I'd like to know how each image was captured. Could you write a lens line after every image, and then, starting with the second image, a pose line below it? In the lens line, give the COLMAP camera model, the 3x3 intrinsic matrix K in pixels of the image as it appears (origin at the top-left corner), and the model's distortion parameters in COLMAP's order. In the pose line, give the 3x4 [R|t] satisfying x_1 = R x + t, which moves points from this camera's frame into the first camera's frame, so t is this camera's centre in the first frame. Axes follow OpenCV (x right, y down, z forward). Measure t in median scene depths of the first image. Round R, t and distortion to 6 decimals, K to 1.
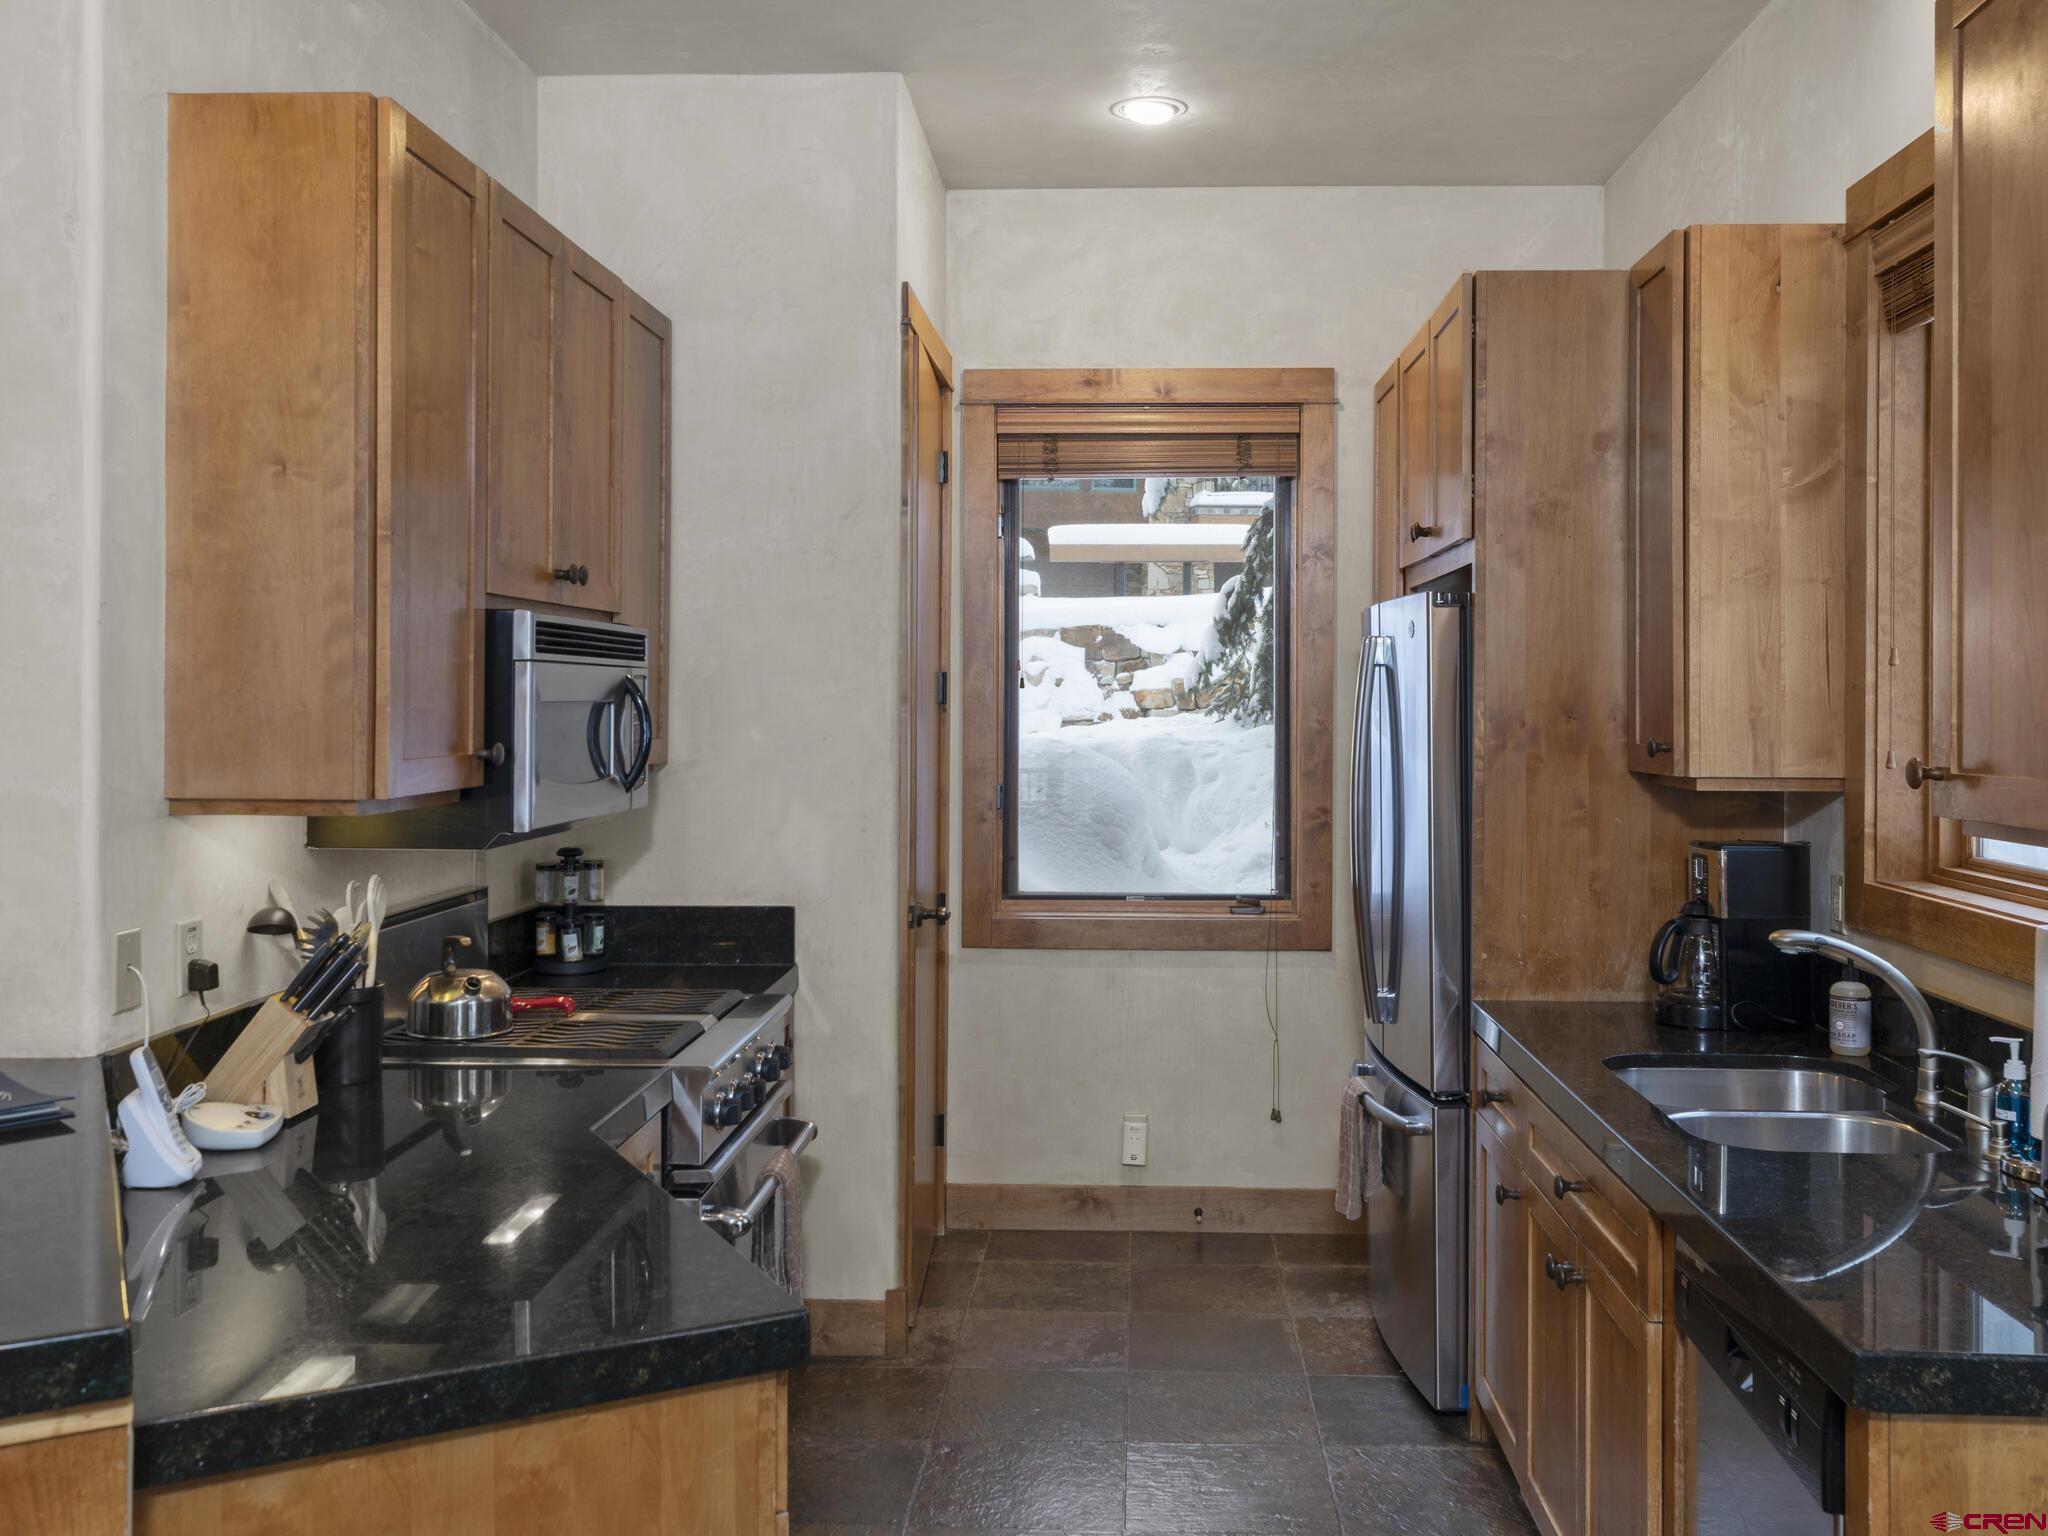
lens RADIAL K [[1874.6, 0, 1036.2], [0, 1874.6, 714.4], [0, 0, 1]] dist [-0.003161, -0.003510]
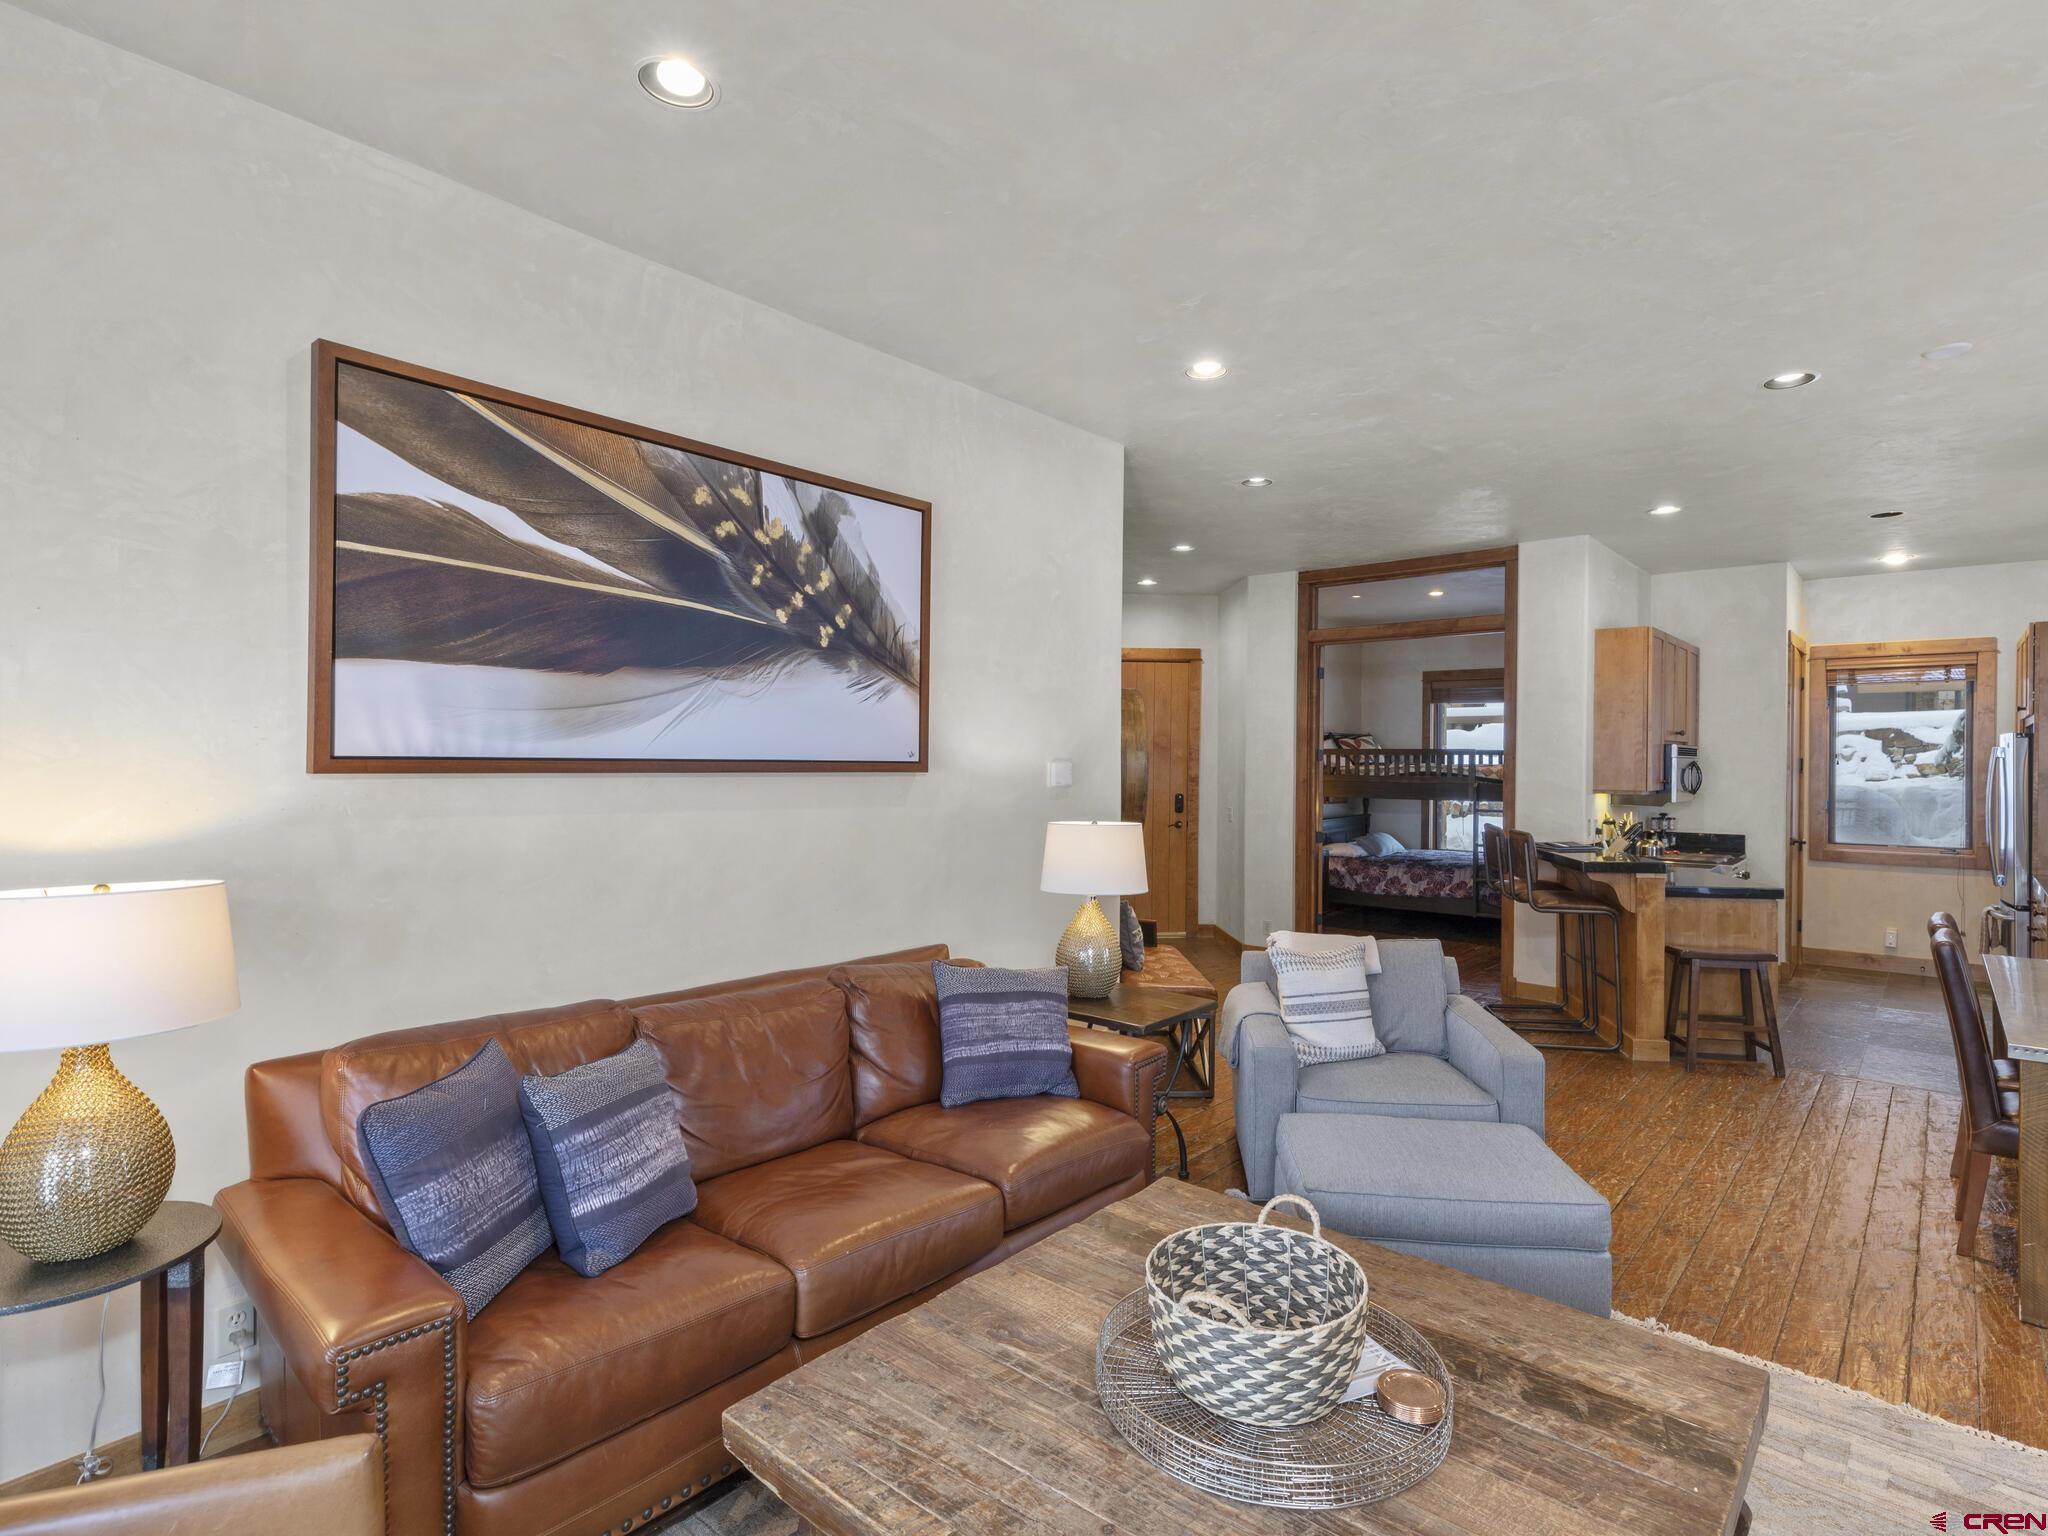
lens RADIAL K [[1055.4, 0, 1024.0], [0, 1055.4, 768.0], [0, 0, 1]] dist [-0.003387, -0.000200]
pose [[0.786550, 0.005589, -0.617502, 0.007010], [-0.009755, 0.999947, -0.003375, 0.007356], [0.617450, 0.008678, 0.786562, -0.905662]]
